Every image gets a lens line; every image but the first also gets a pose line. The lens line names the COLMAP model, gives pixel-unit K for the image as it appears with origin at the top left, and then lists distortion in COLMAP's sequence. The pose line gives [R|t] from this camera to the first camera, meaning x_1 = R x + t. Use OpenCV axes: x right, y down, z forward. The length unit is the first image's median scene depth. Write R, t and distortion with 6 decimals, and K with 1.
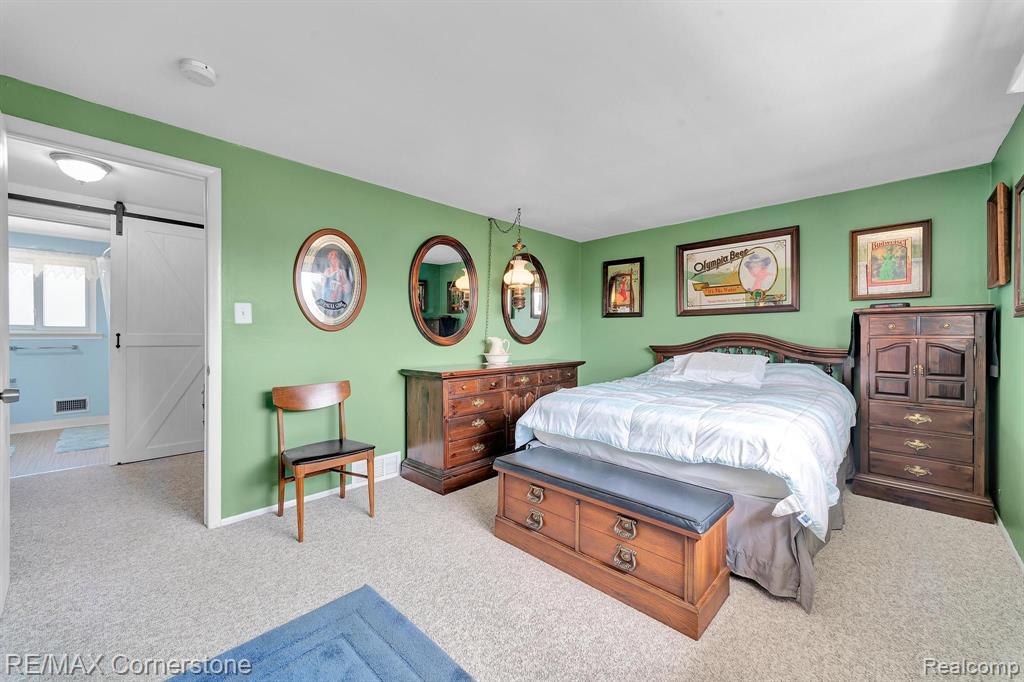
lens RADIAL K [[399.6, 0, 511.6], [0, 399.6, 340.1], [0, 0, 1]] dist [0.009492, -0.000241]
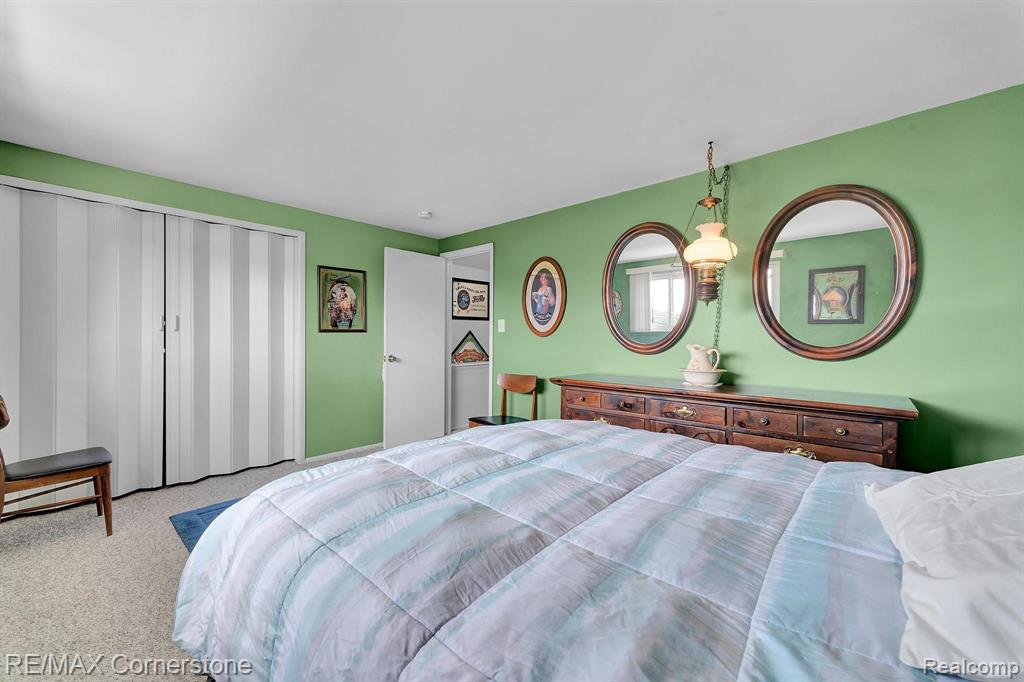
lens RADIAL K [[399.6, 0, 511.6], [0, 399.6, 336.1], [0, 0, 1]] dist [0.009492, -0.000241]
pose [[0.022409, 0.005354, -0.999735, 0.829513], [-0.007964, 0.999955, 0.005176, -0.029190], [0.999717, 0.007846, 0.022450, 0.870659]]
